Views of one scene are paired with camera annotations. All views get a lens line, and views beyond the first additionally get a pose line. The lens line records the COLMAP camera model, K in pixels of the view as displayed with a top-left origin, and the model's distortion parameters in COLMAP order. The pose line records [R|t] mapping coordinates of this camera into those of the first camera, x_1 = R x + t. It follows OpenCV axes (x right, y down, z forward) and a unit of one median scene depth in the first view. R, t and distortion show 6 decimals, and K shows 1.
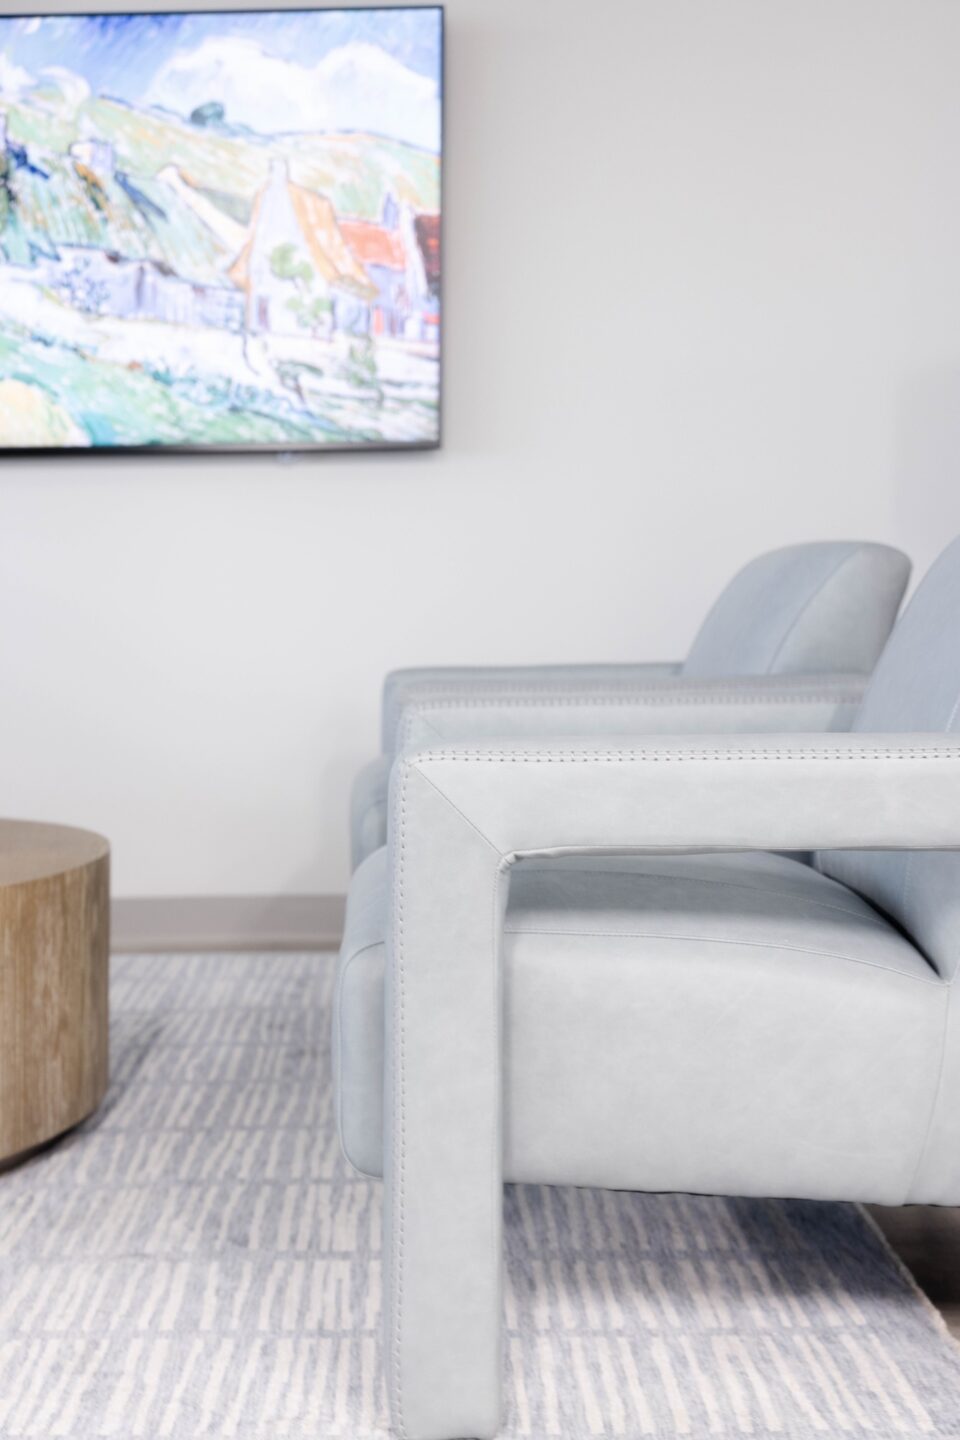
lens RADIAL K [[1934.4, 0, 347.2], [0, 1934.4, 566.9], [0, 0, 1]] dist [0.002908, 0.000514]
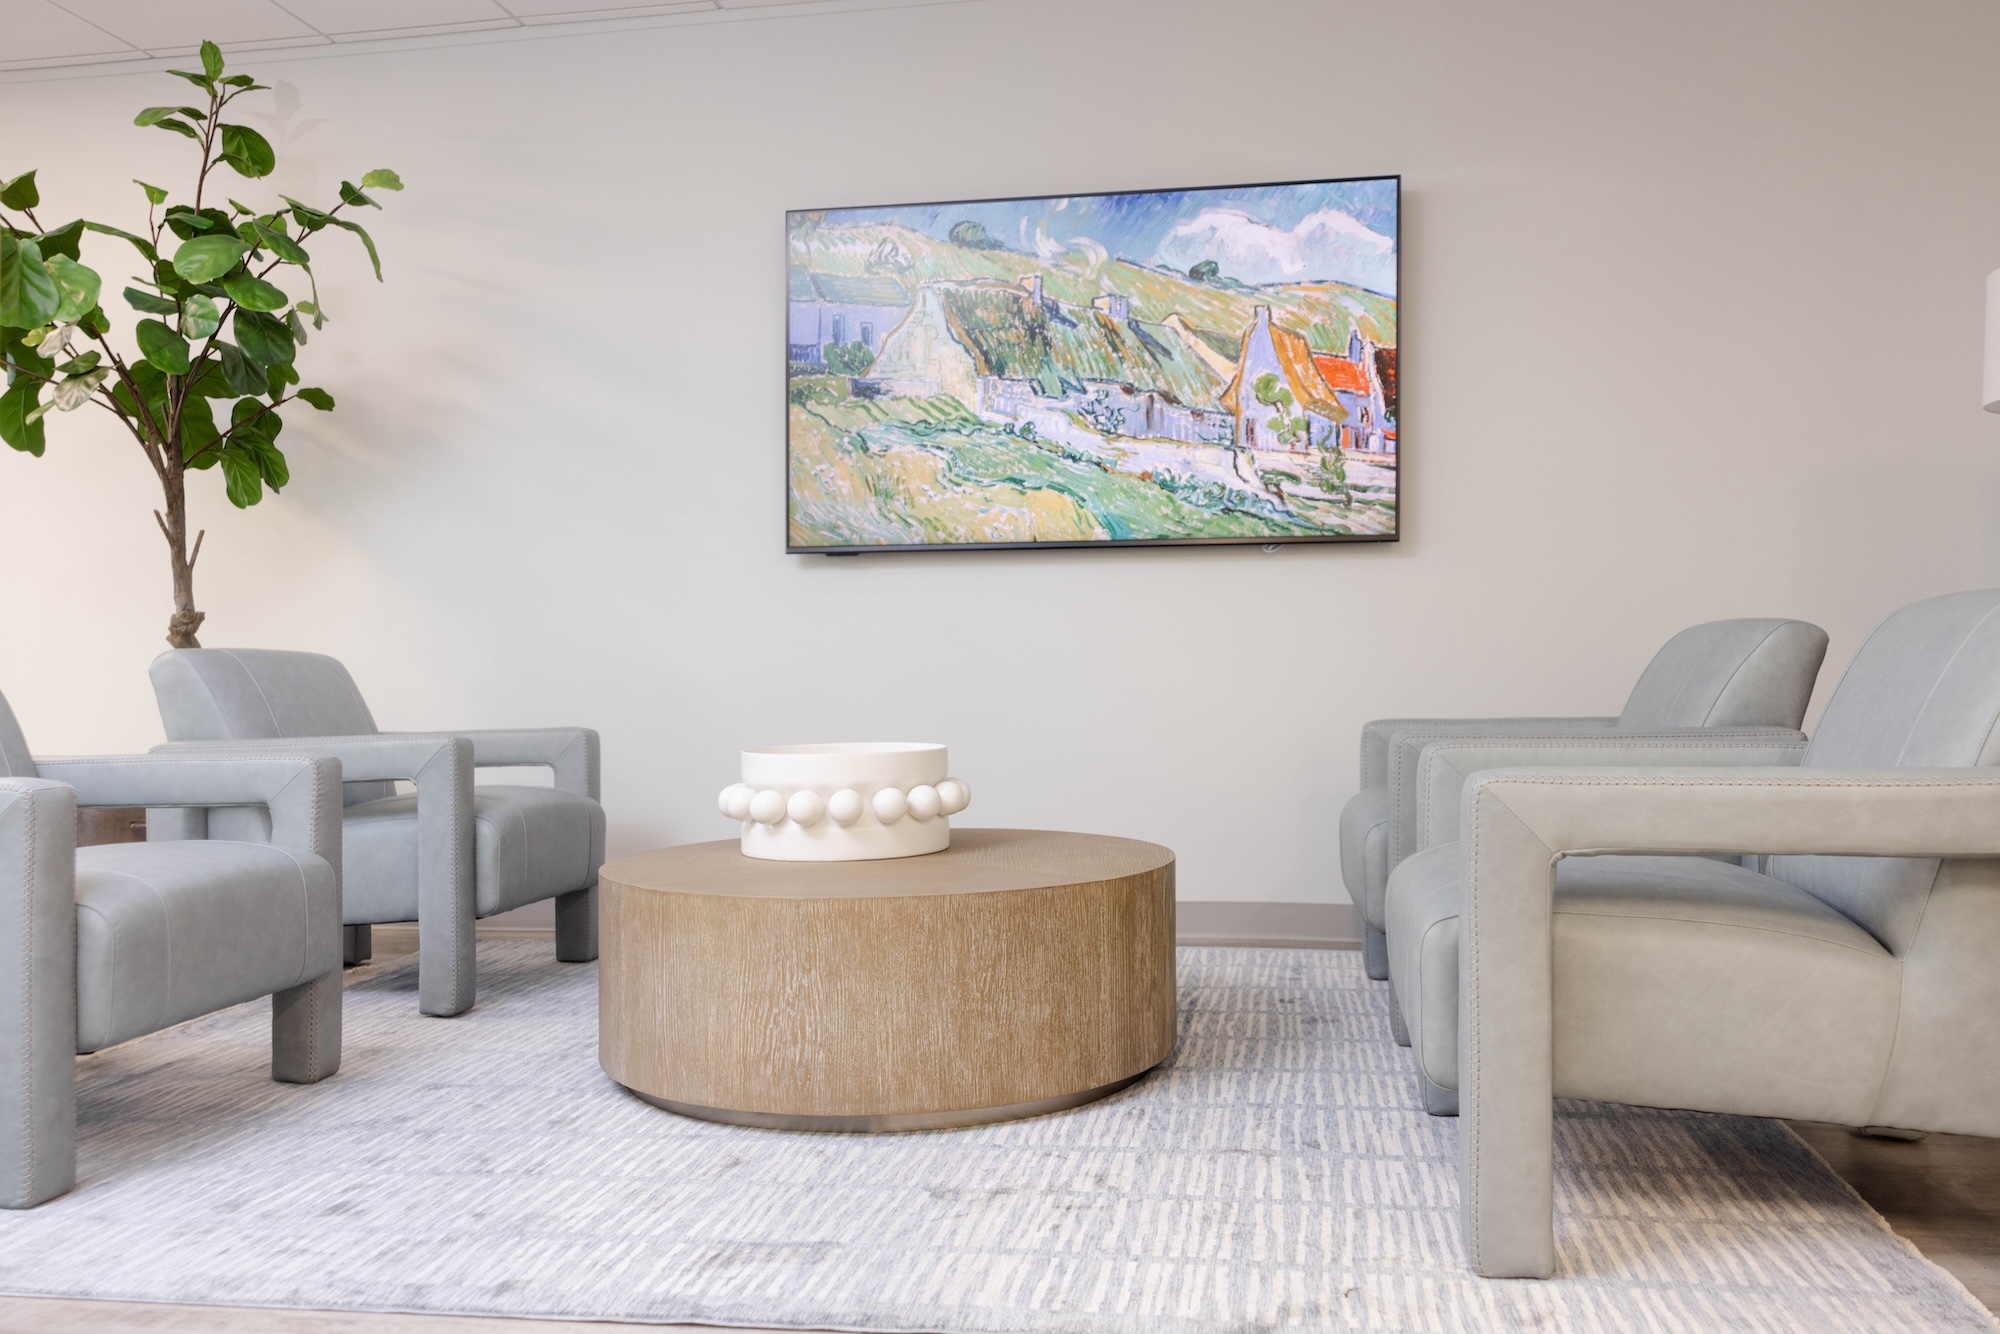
lens RADIAL K [[1690.6, 0, 962.6], [0, 1690.6, 663.5], [0, 0, 1]] dist [0.003944, -0.002040]
pose [[0.988988, 0.004422, -0.147926, -0.065147], [-0.002005, 0.999862, 0.016487, -0.001083], [0.147979, -0.016008, 0.988861, -0.096463]]
